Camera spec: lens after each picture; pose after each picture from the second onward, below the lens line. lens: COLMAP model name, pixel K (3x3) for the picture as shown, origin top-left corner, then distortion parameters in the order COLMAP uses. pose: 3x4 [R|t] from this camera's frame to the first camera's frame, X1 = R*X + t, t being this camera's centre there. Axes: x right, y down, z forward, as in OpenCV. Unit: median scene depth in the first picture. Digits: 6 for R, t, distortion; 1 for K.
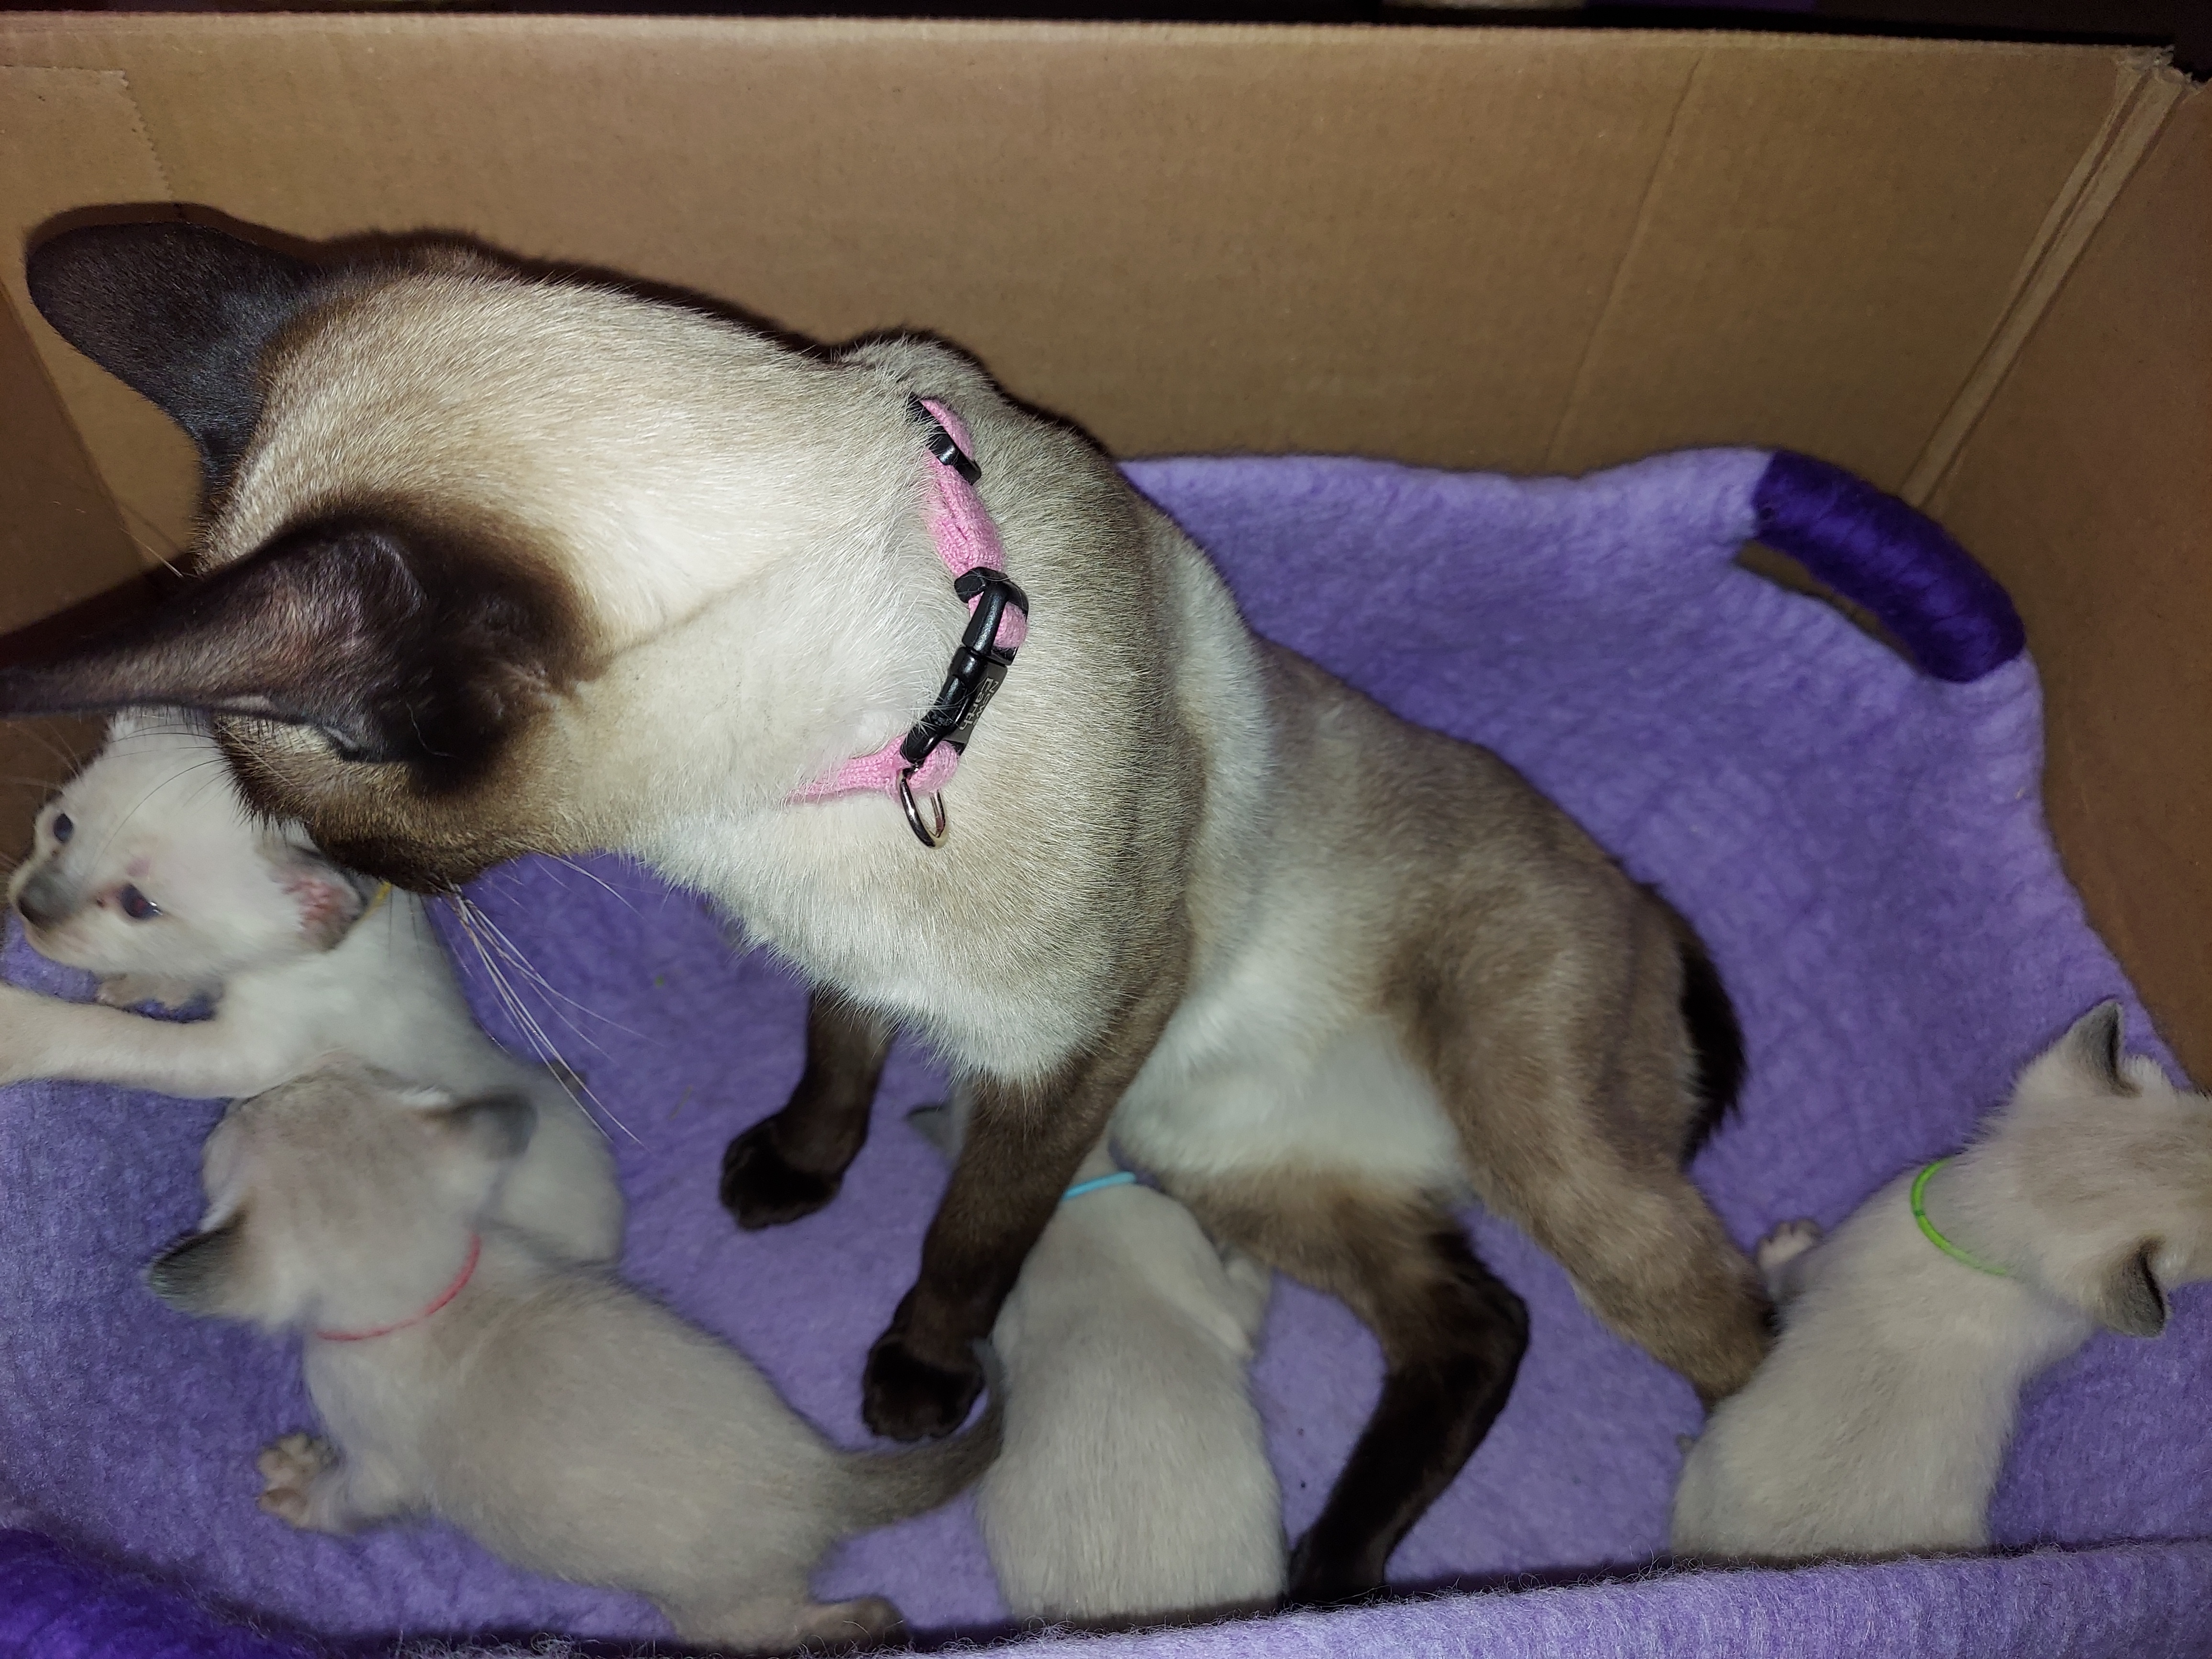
lens RADIAL K [[1557.2, 0, 1108.6], [0, 1557.2, 830.9], [0, 0, 1]] dist [0.009762, -0.005837]
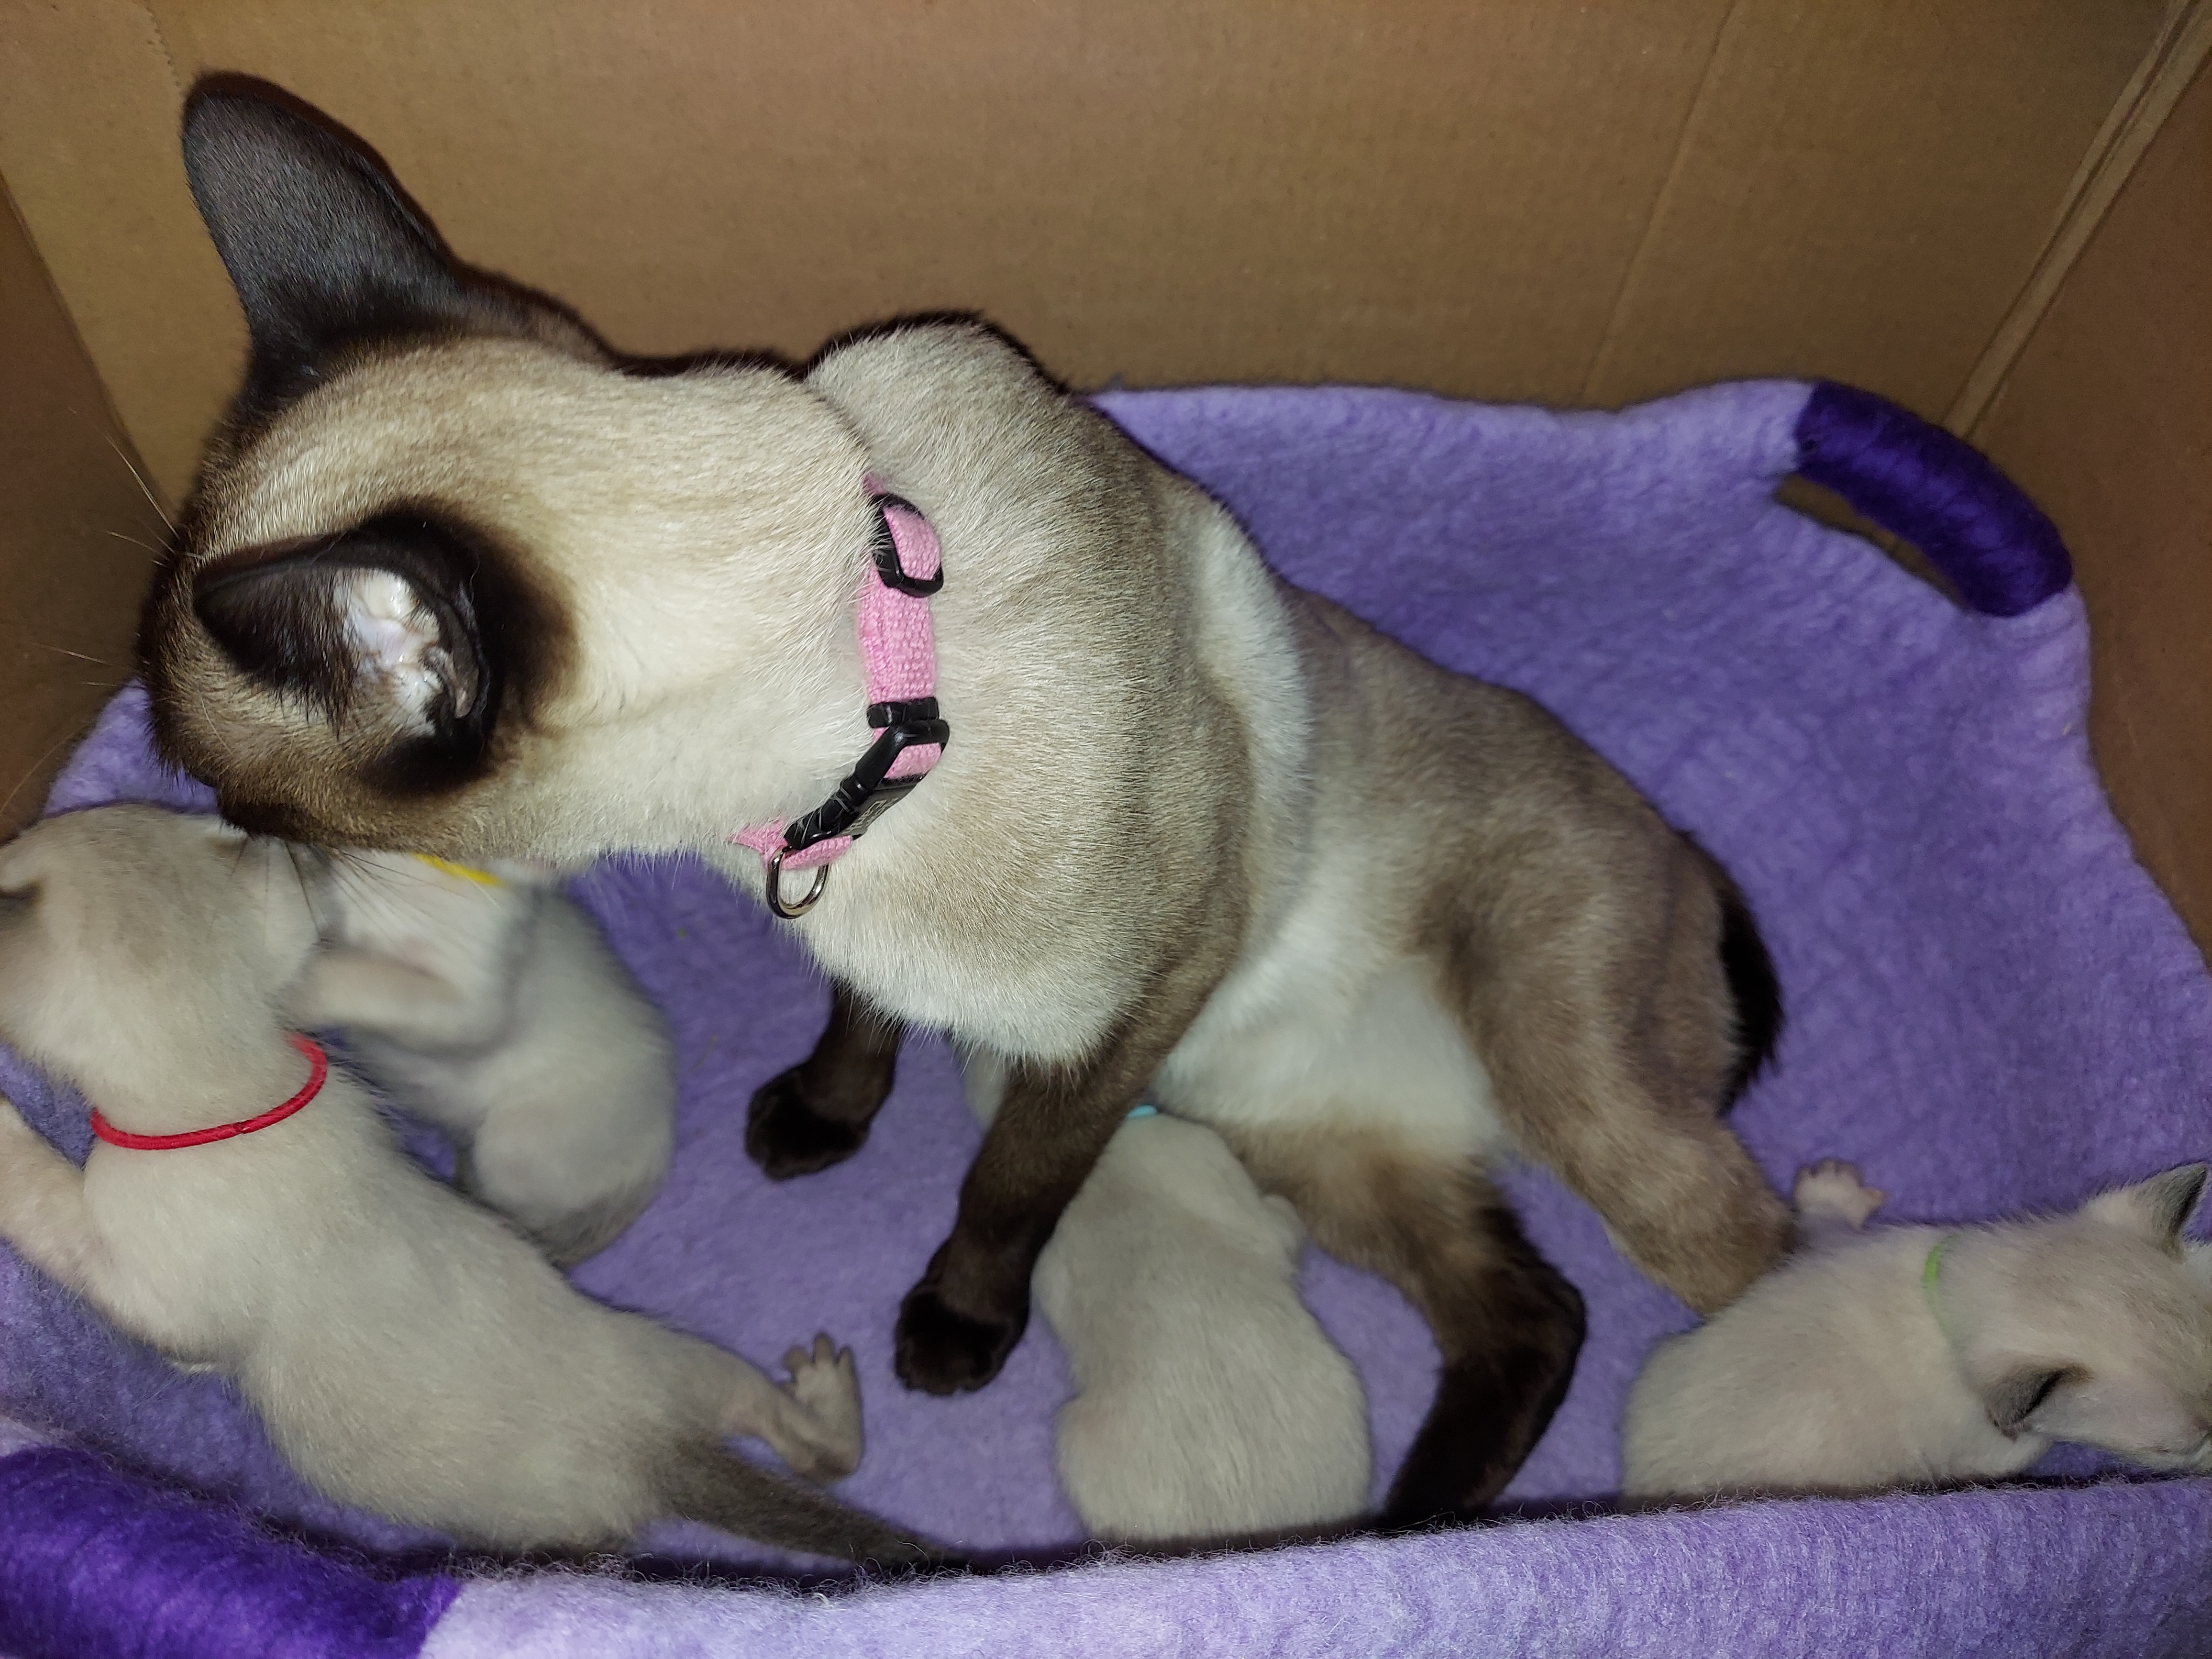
lens RADIAL K [[1561.3, 0, 1106.0], [0, 1561.3, 829.5], [0, 0, 1]] dist [0.003563, -0.000329]
pose [[0.999991, -0.004249, 0.000062, -0.021271], [0.004249, 0.999970, 0.006476, 0.029382], [-0.000089, -0.006476, 0.999979, 0.014404]]
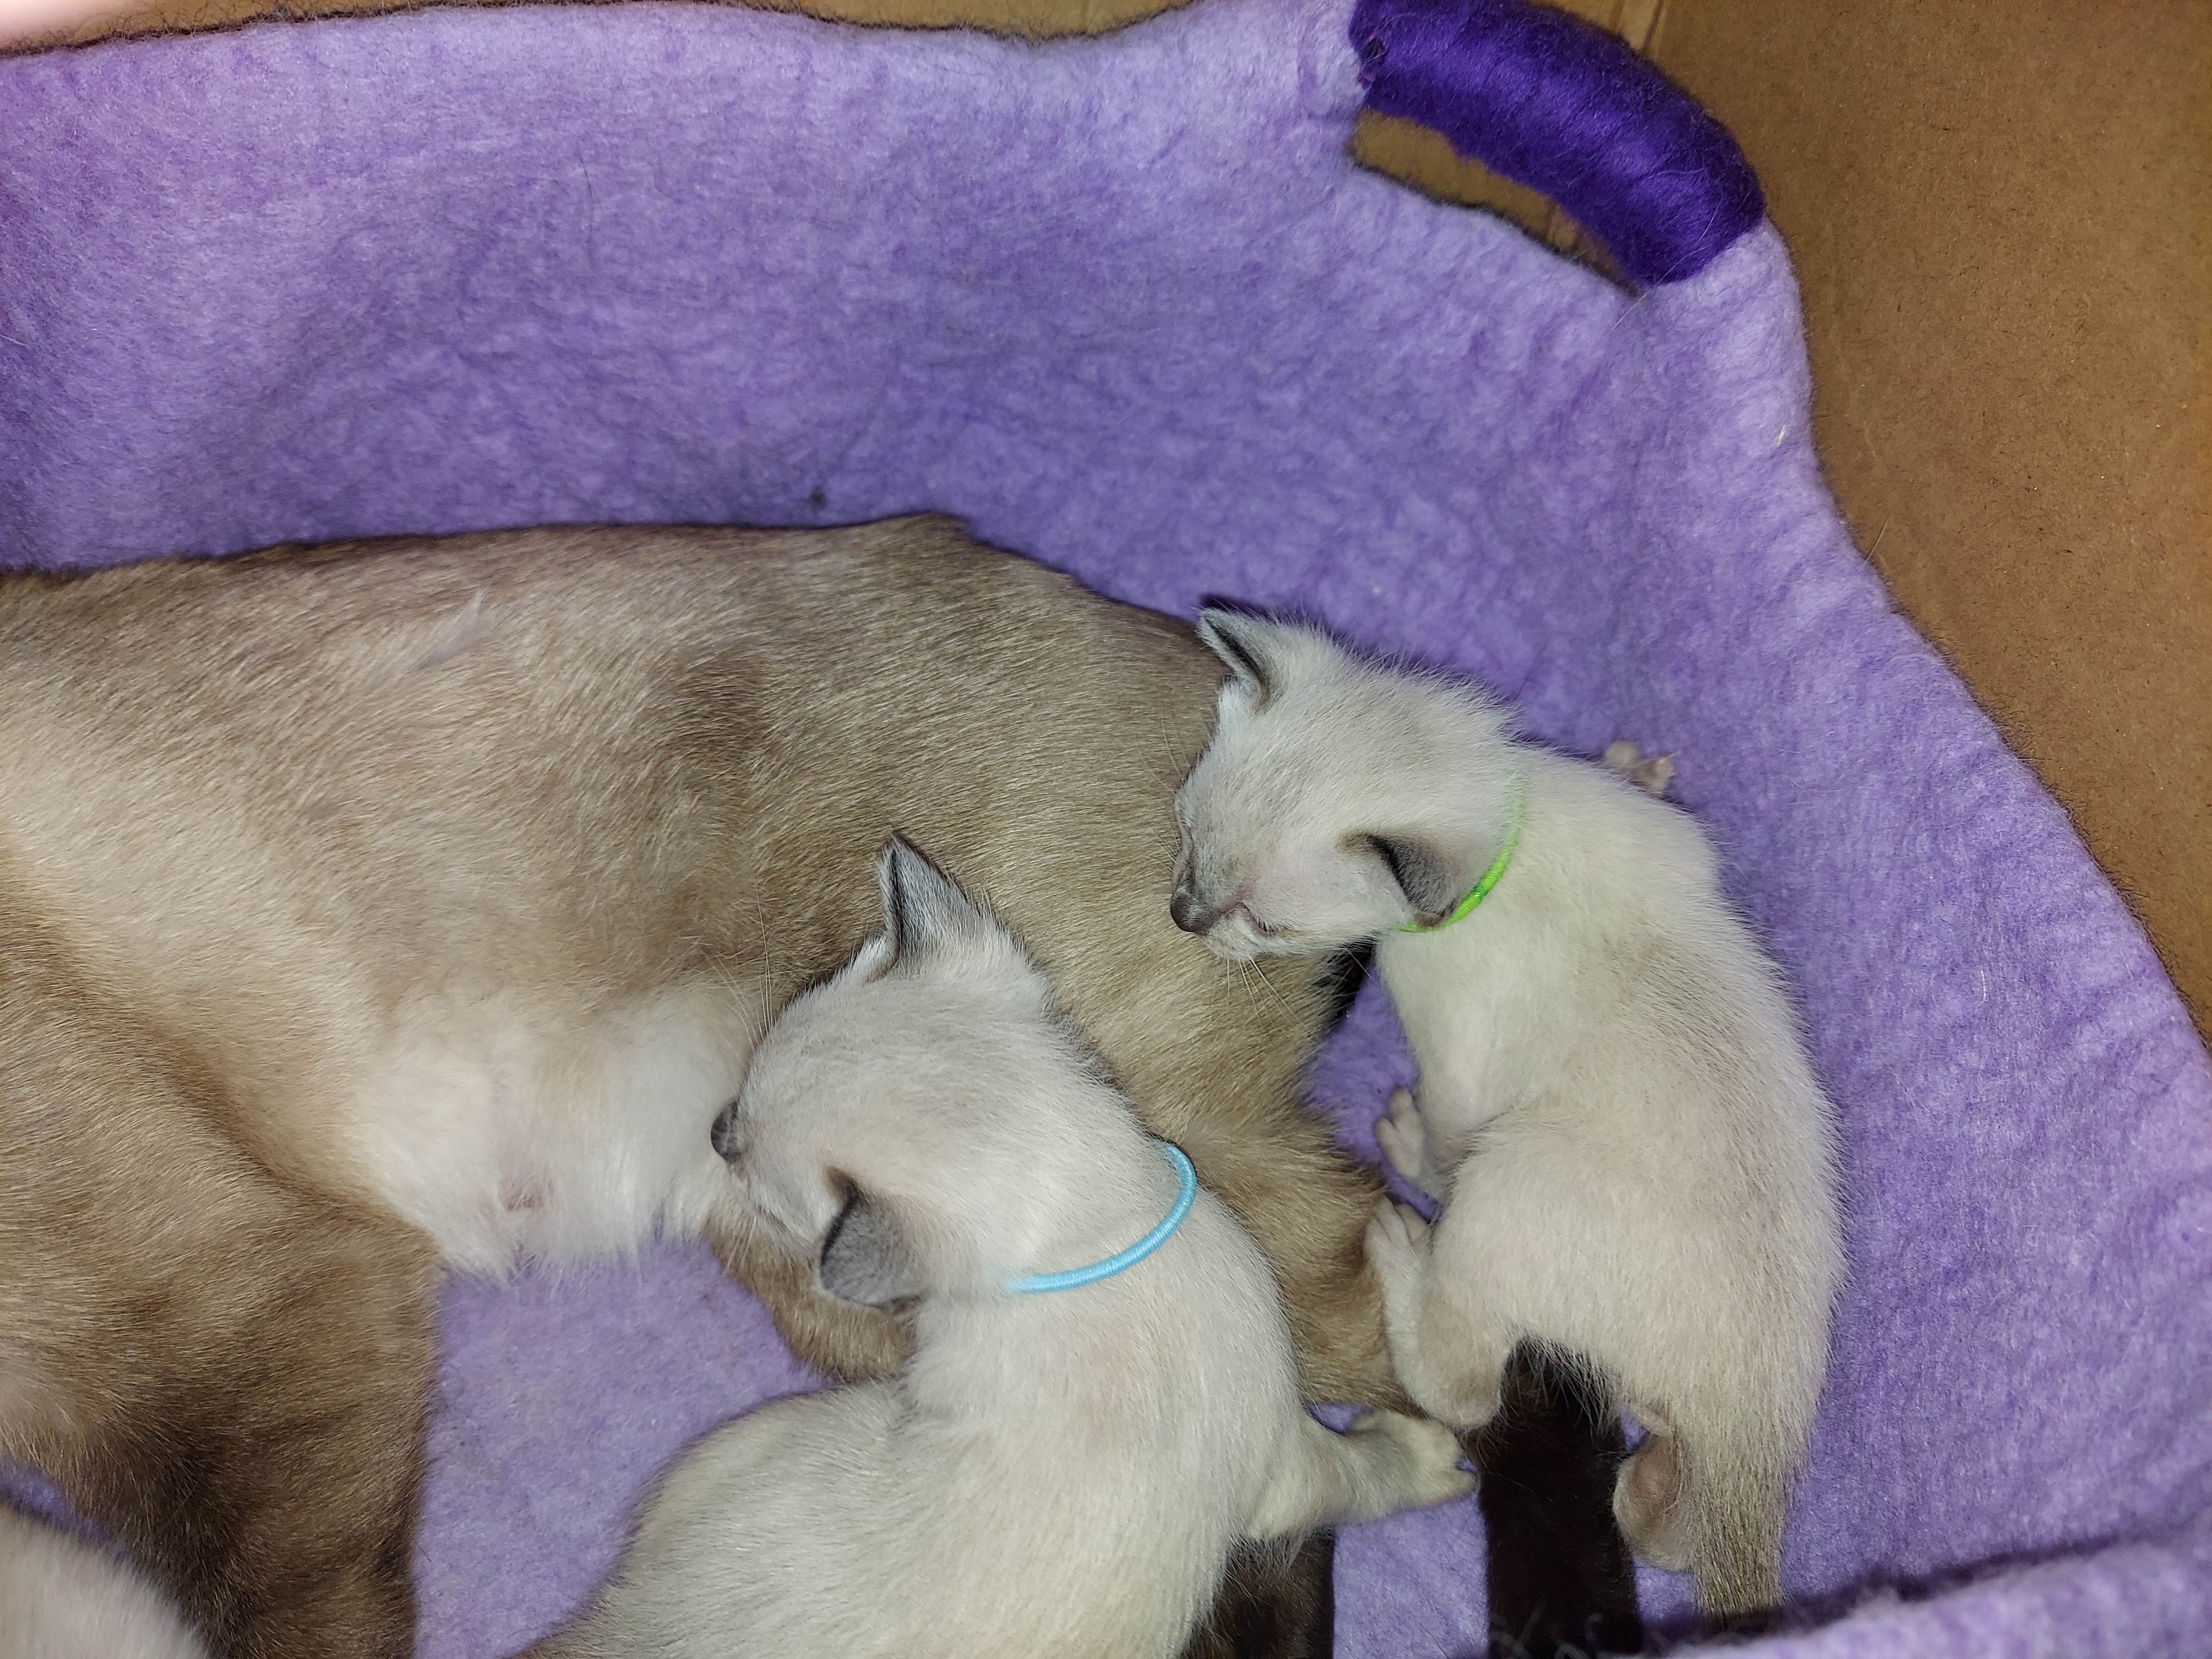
lens RADIAL K [[1531.6, 0, 1102.6], [0, 1531.6, 843.2], [0, 0, 1]] dist [0.051300, -0.086223]
pose [[0.993465, -0.100958, 0.053233, 0.230276], [0.100788, 0.994891, 0.005887, 0.116061], [-0.053556, -0.000483, 0.998565, 0.335087]]
